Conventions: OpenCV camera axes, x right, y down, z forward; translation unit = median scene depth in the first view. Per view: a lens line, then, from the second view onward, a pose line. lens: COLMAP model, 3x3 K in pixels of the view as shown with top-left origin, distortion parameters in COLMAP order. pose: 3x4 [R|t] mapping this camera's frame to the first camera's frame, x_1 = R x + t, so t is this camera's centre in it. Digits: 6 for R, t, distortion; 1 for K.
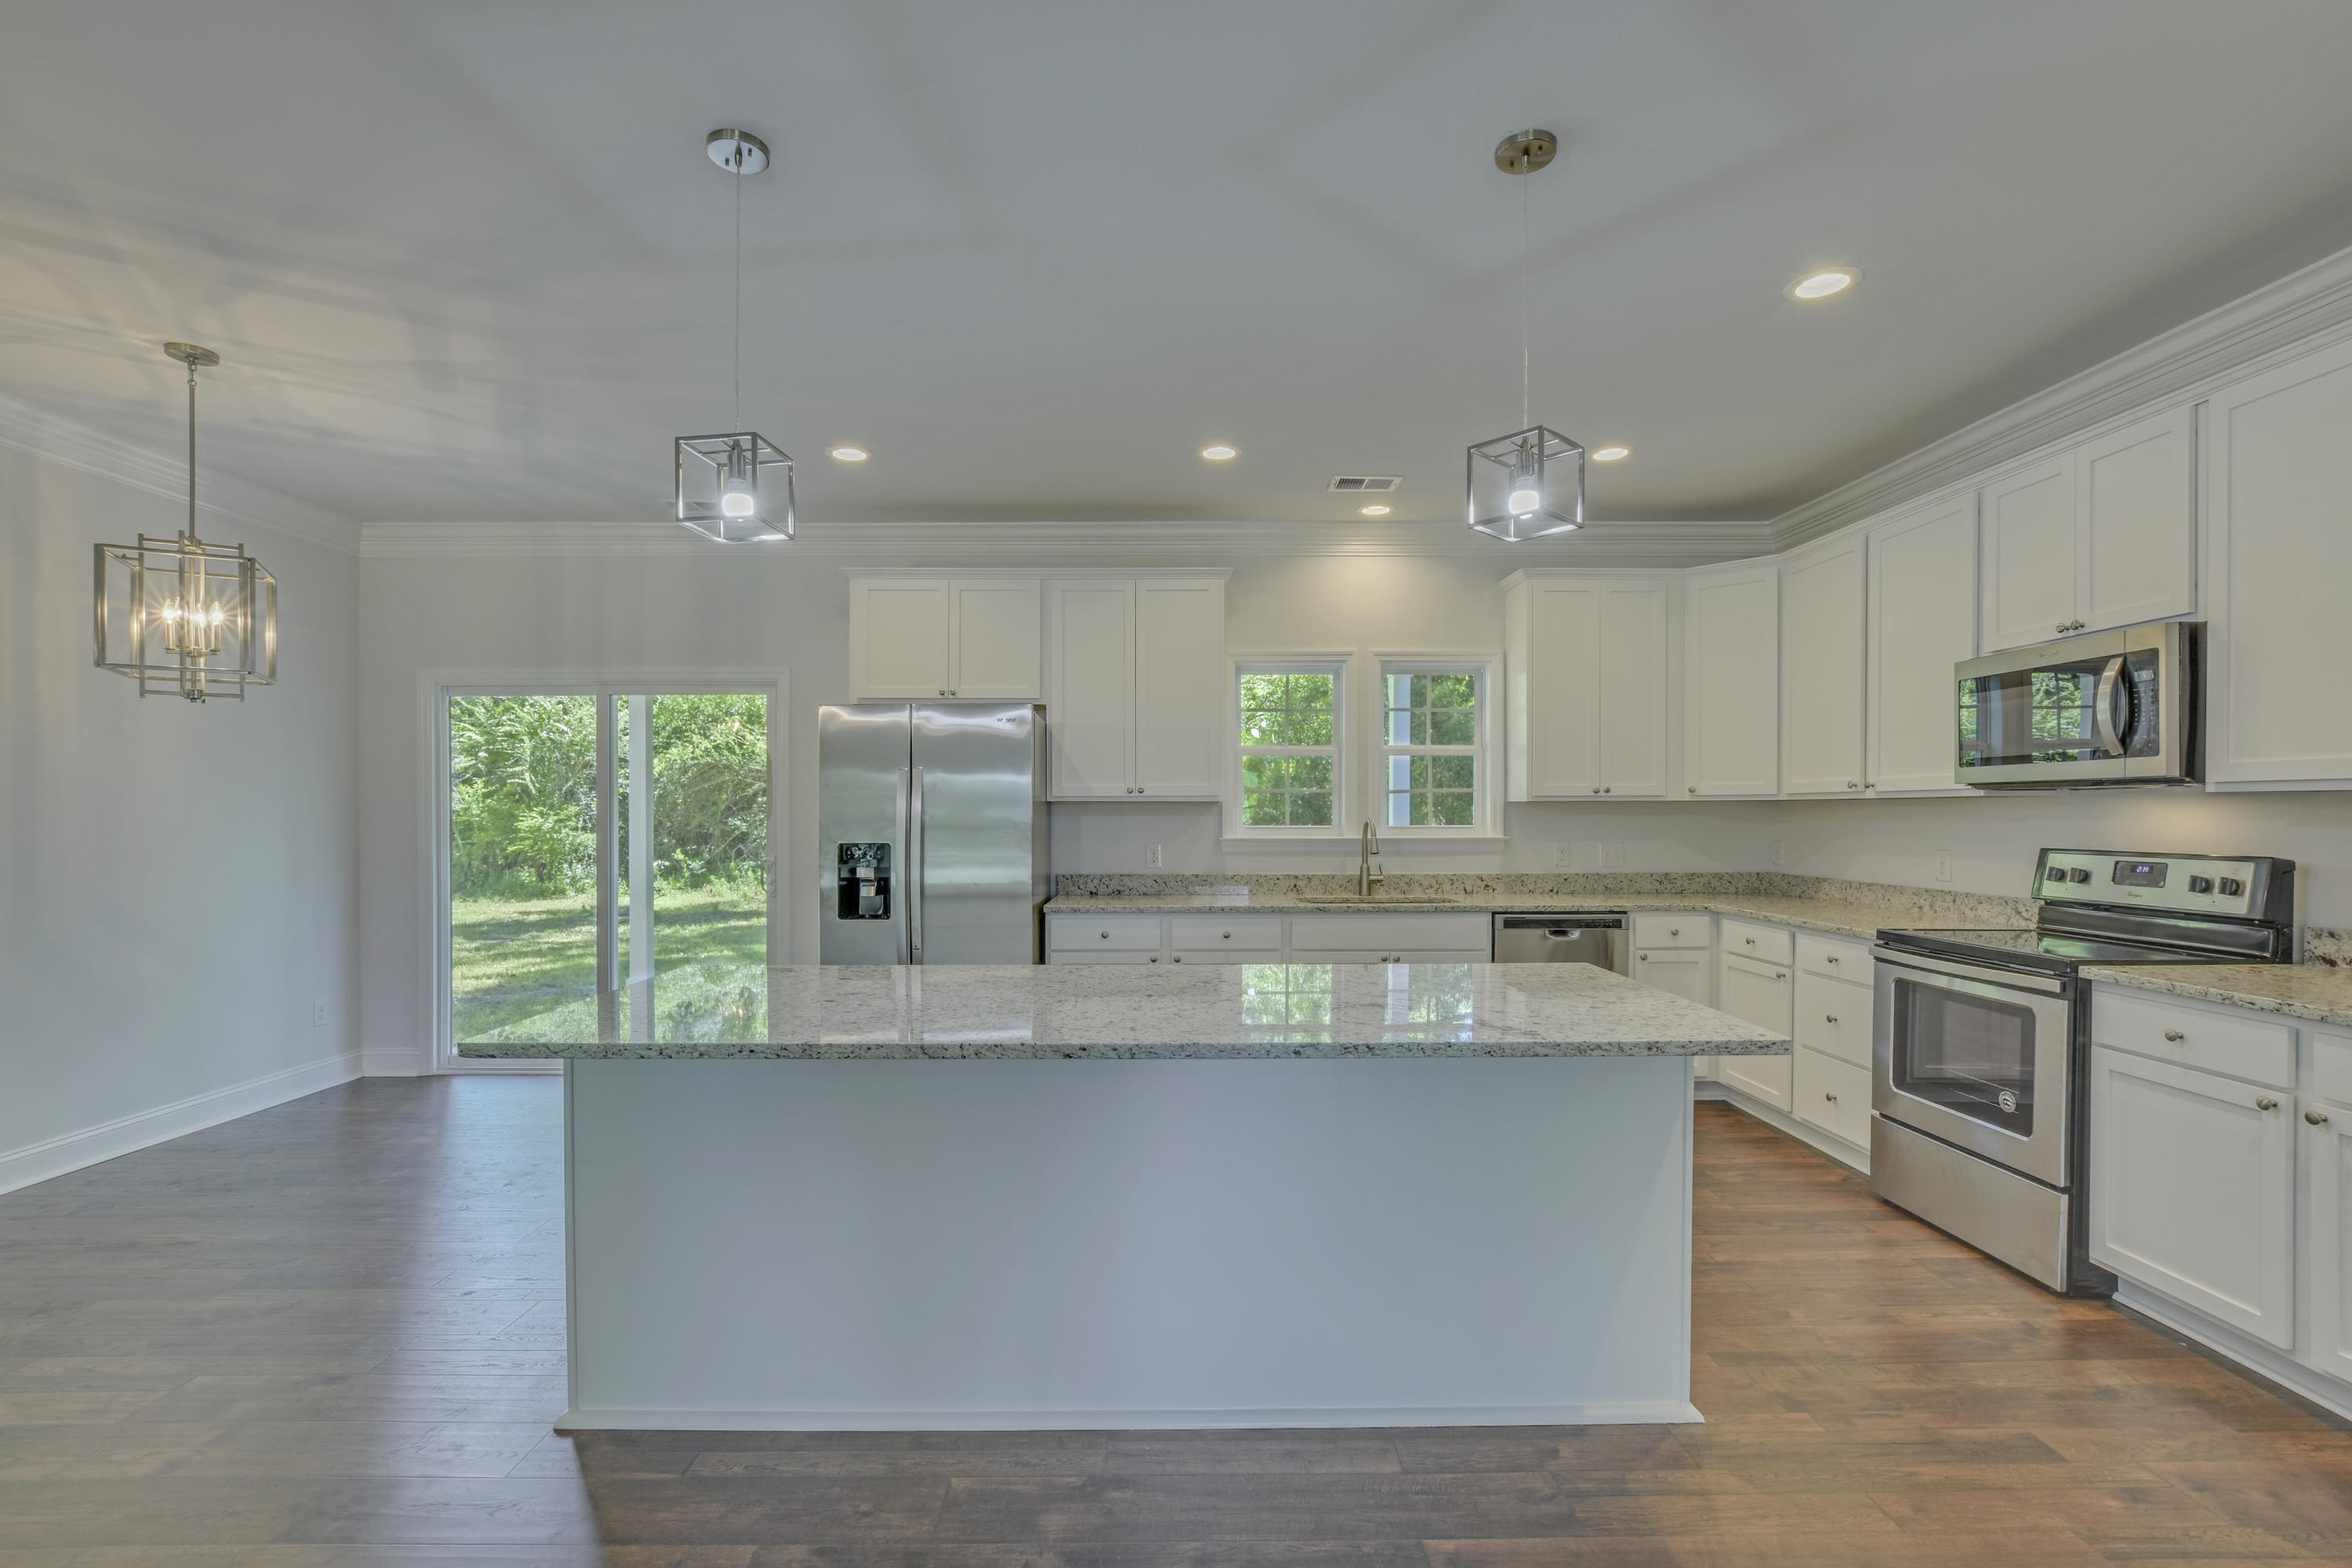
lens RADIAL K [[1049.3, 0, 1165.6], [0, 1049.3, 816.5], [0, 0, 1]] dist [-0.017966, 0.000487]
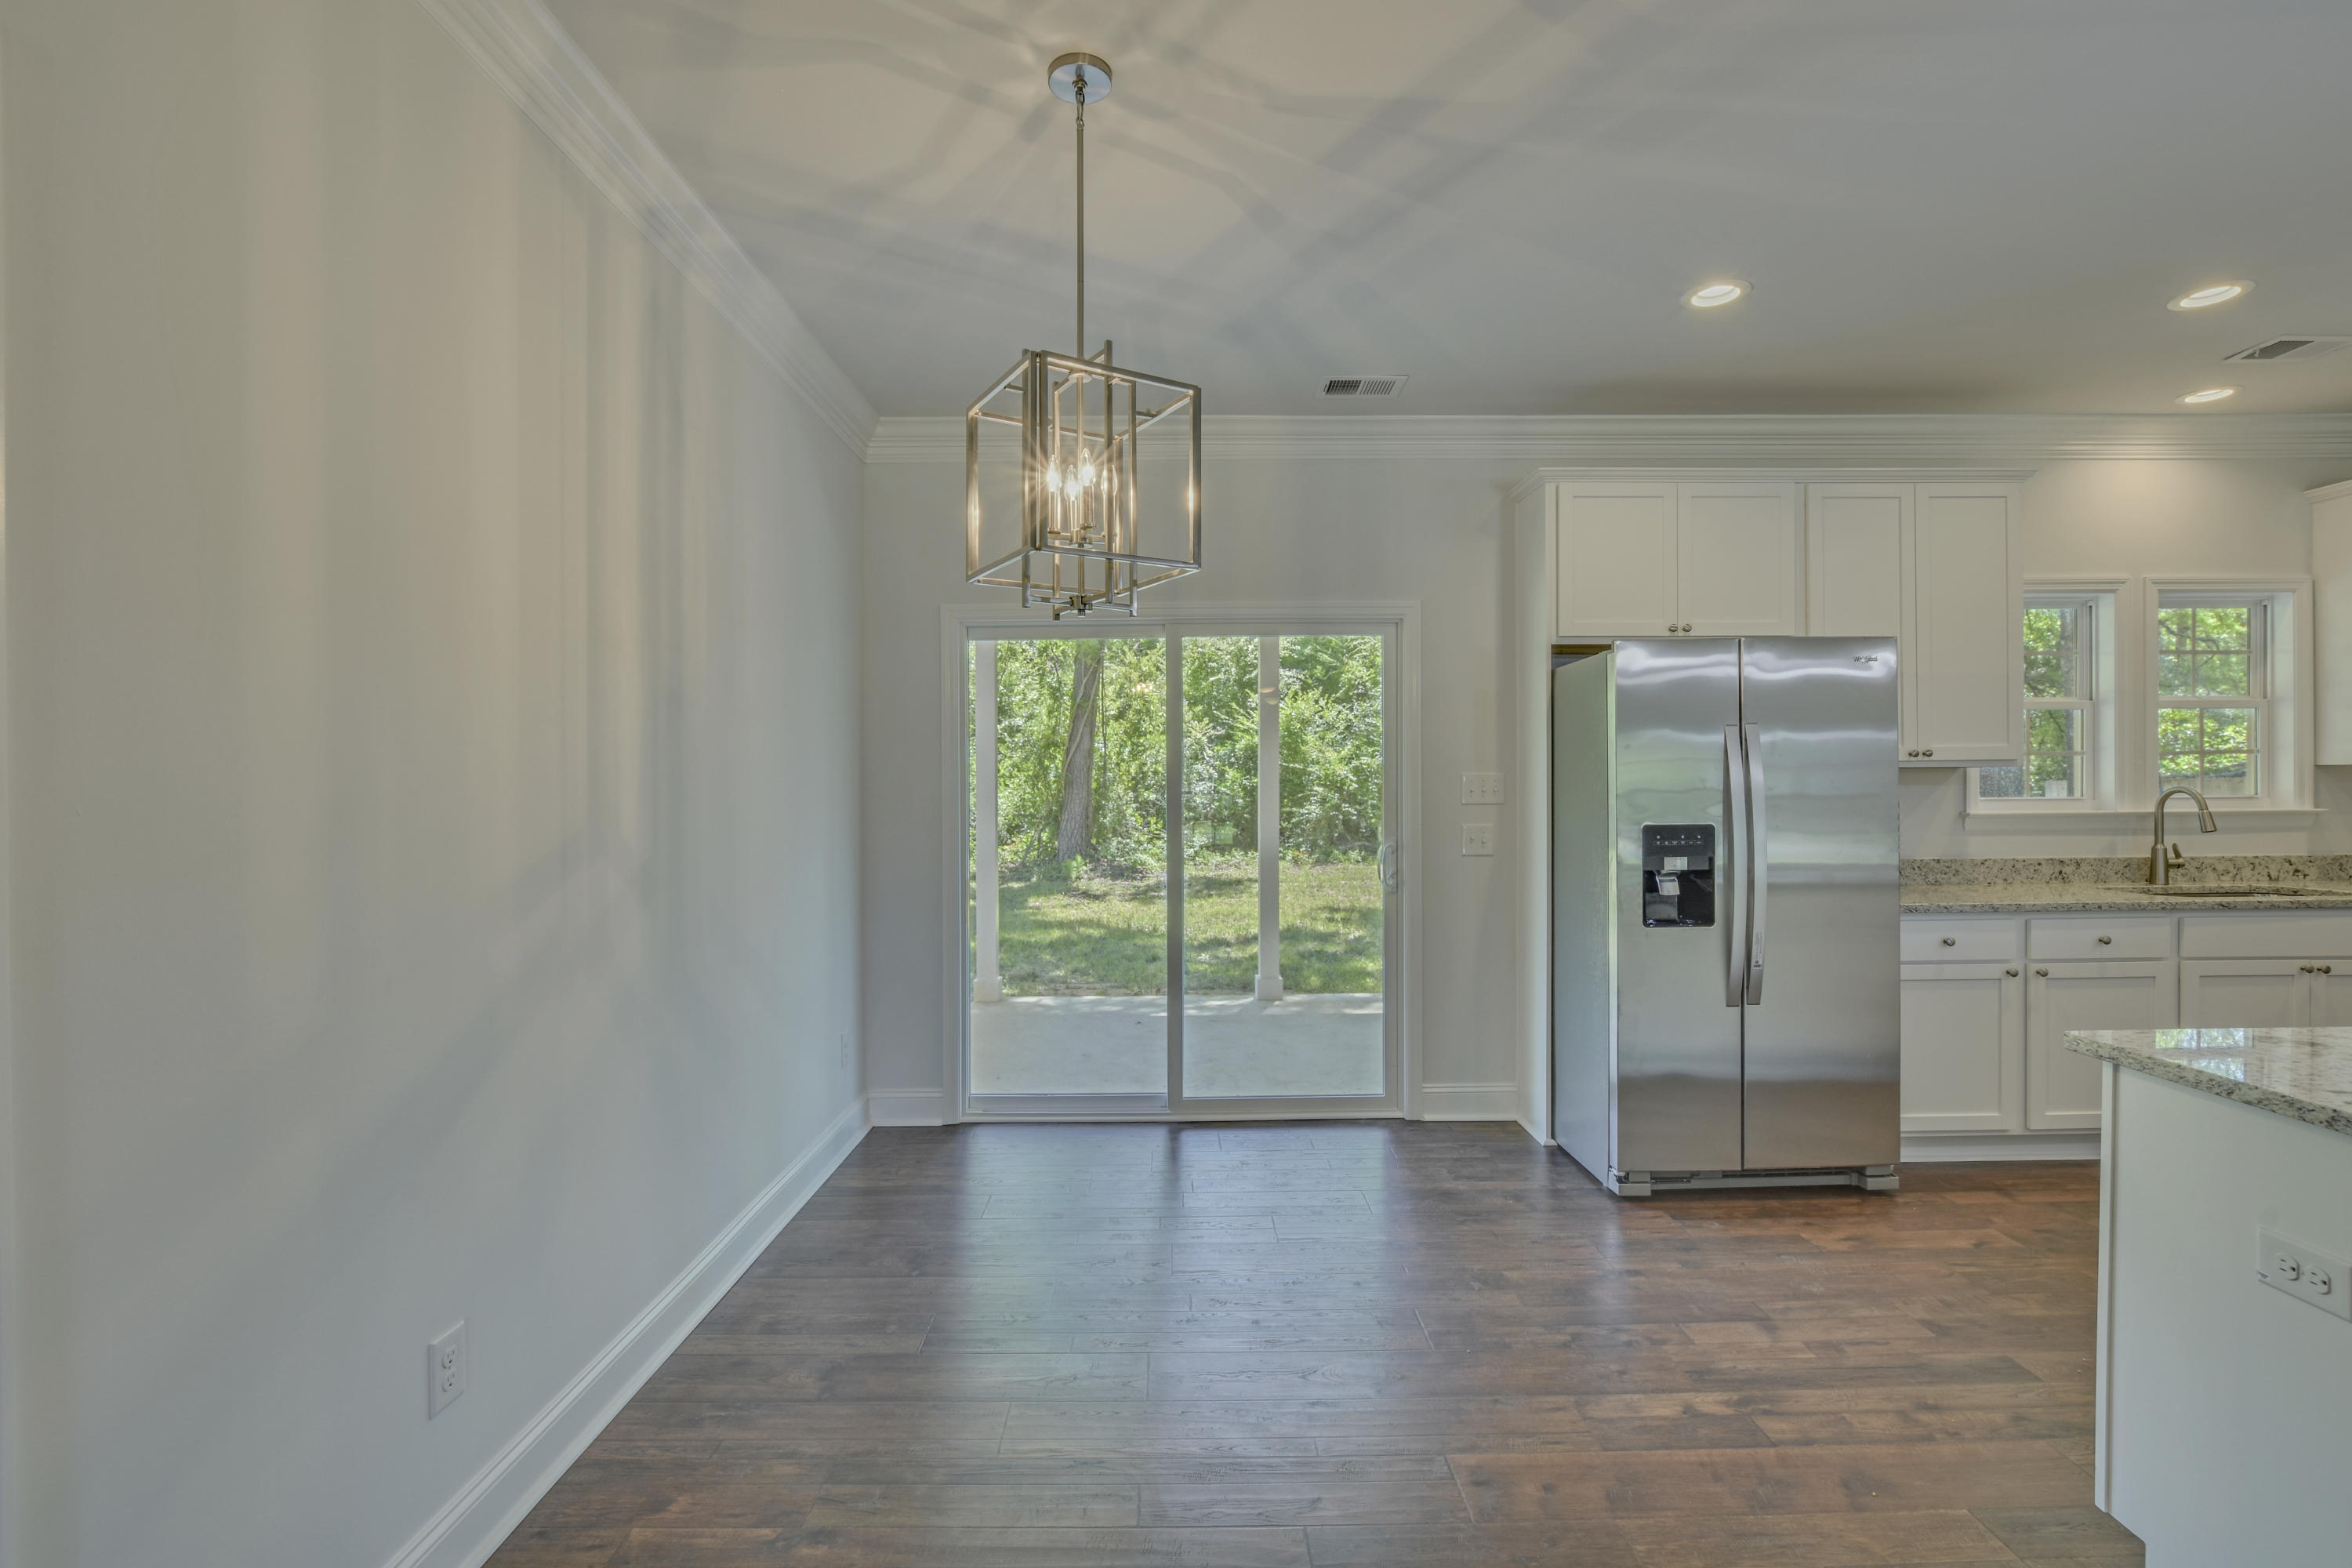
lens RADIAL K [[1051.2, 0, 1167.7], [0, 1051.2, 789.5], [0, 0, 1]] dist [-0.014923, 0.000619]
pose [[0.999964, -0.007510, -0.003853, -0.615060], [0.007509, 0.999972, -0.000065, -0.002181], [0.003853, 0.000036, 0.999993, 0.236169]]
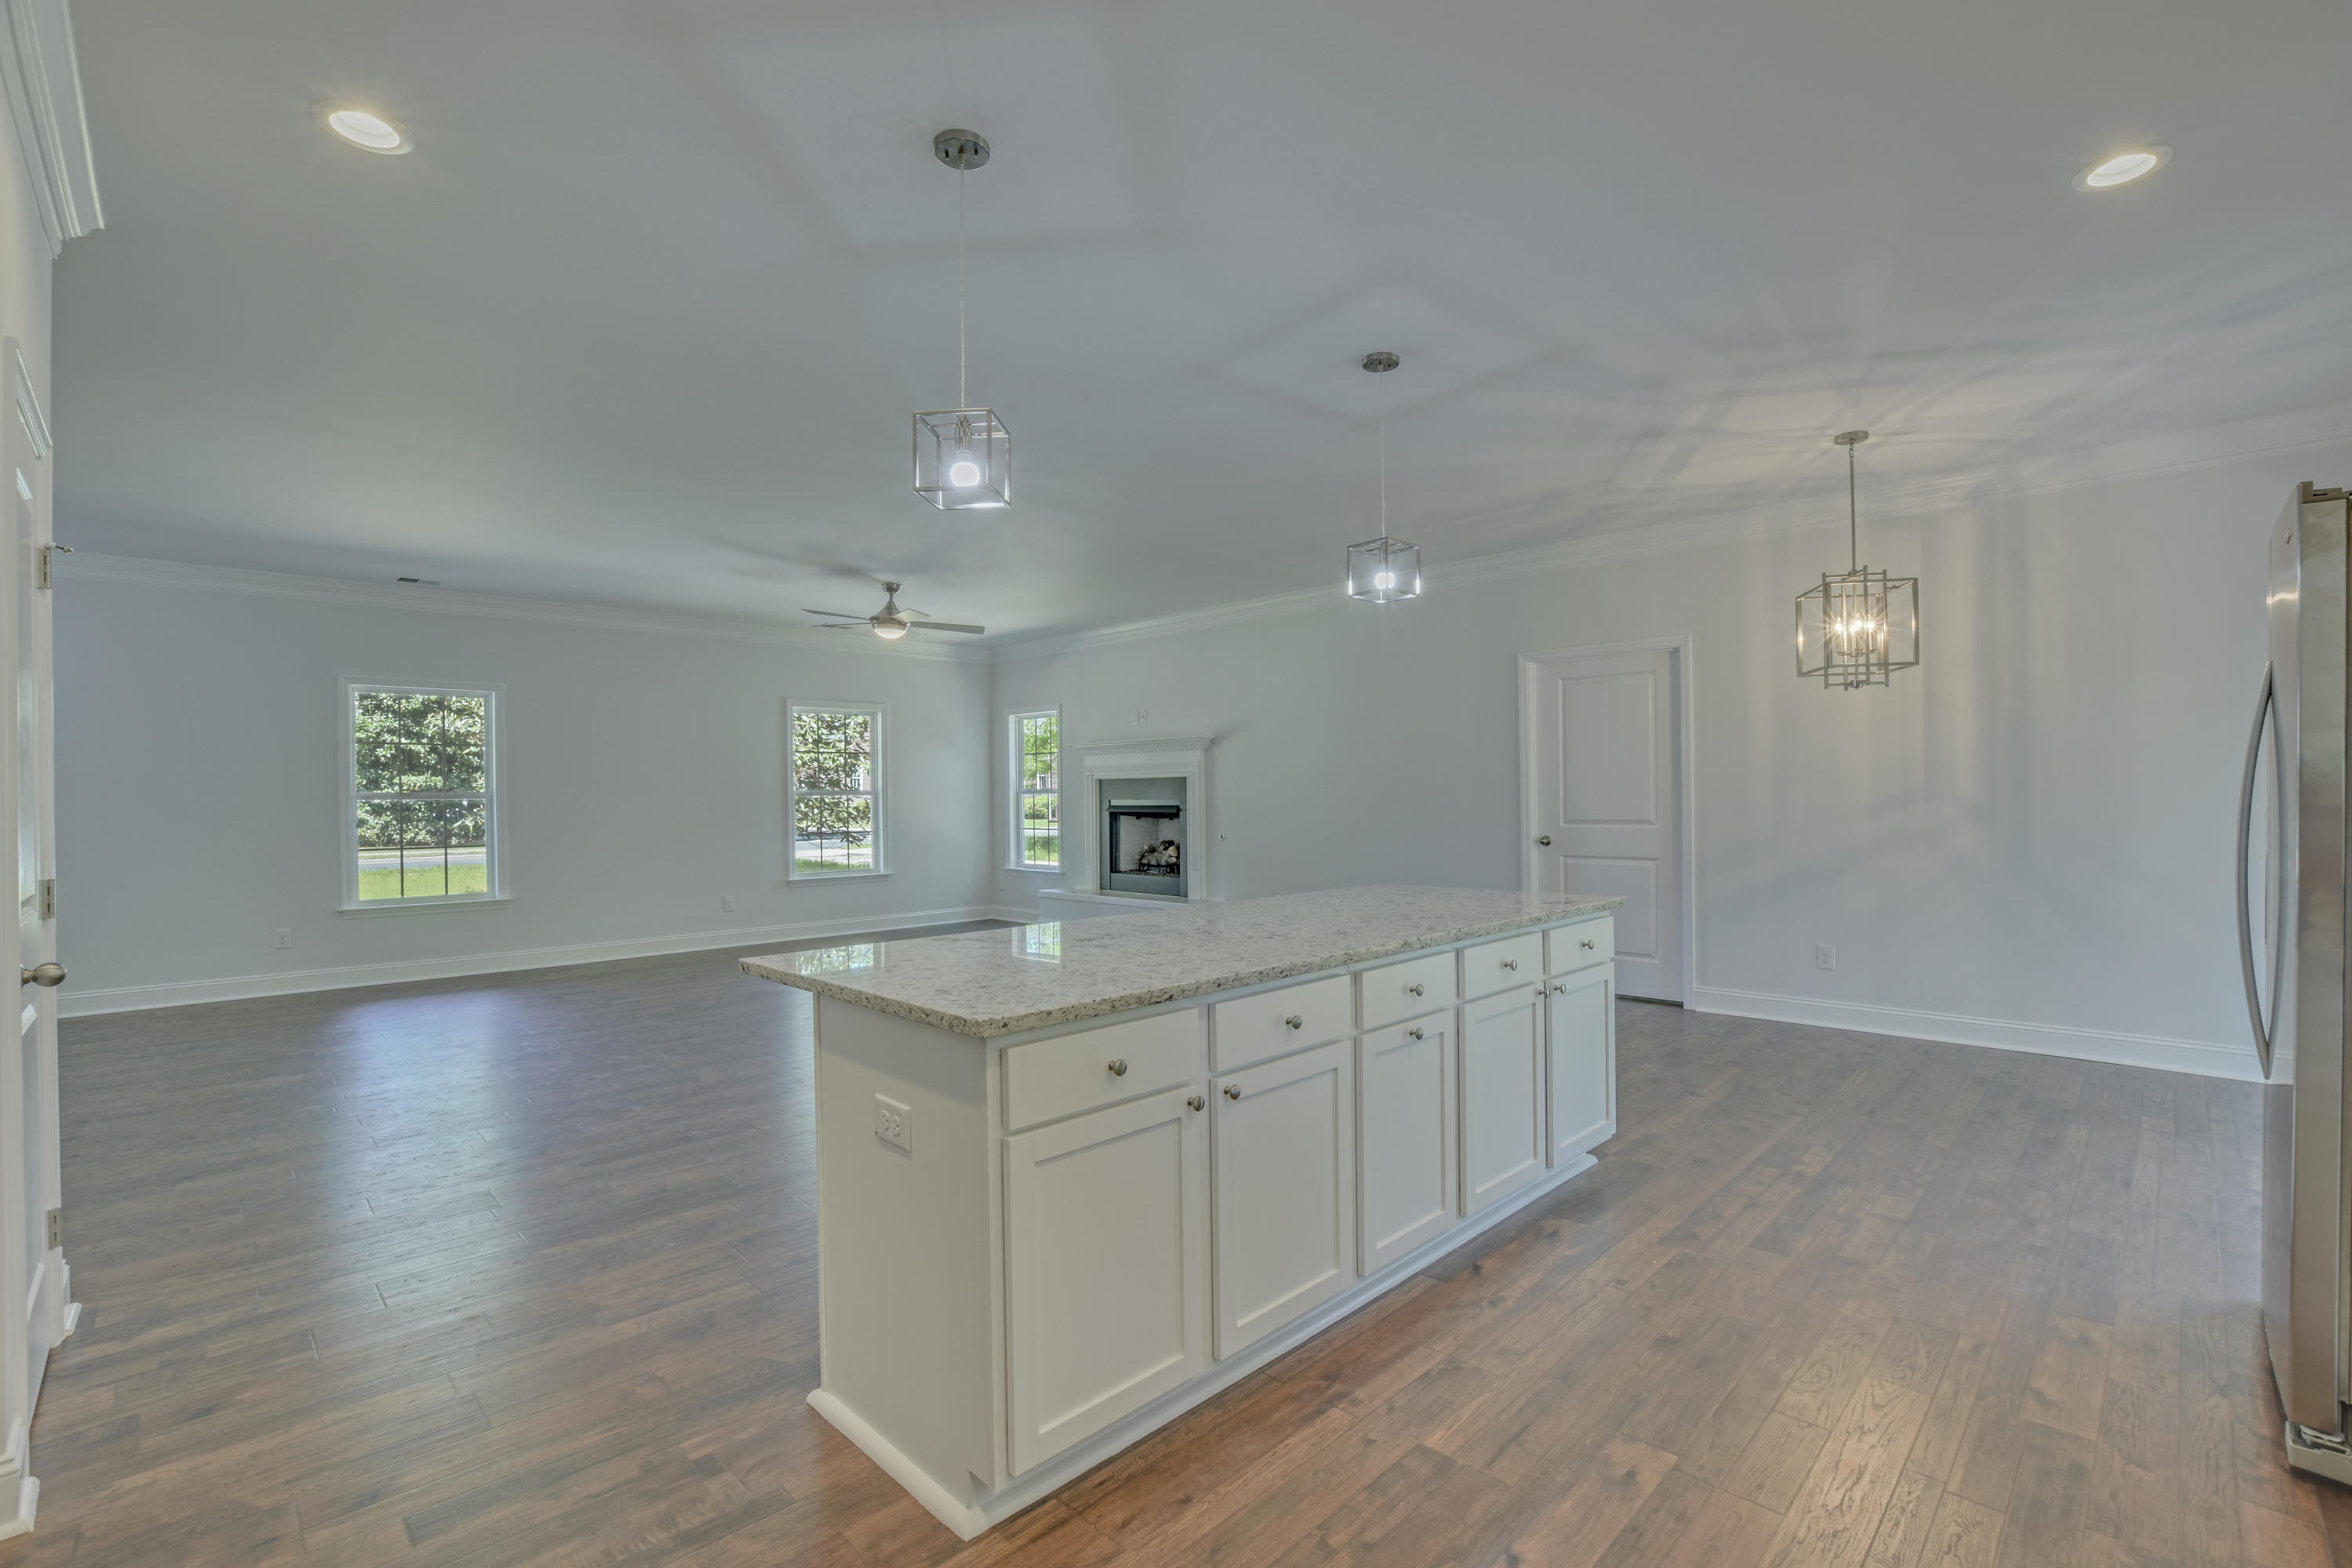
lens RADIAL K [[1067.7, 0, 1180.7], [0, 1067.7, 791.7], [0, 0, 1]] dist [-0.013501, 0.000267]
pose [[-0.710256, 0.007795, -0.703900, 0.459160], [0.008453, 0.999961, 0.002545, 0.008754], [0.703893, -0.004142, -0.710294, 0.931041]]
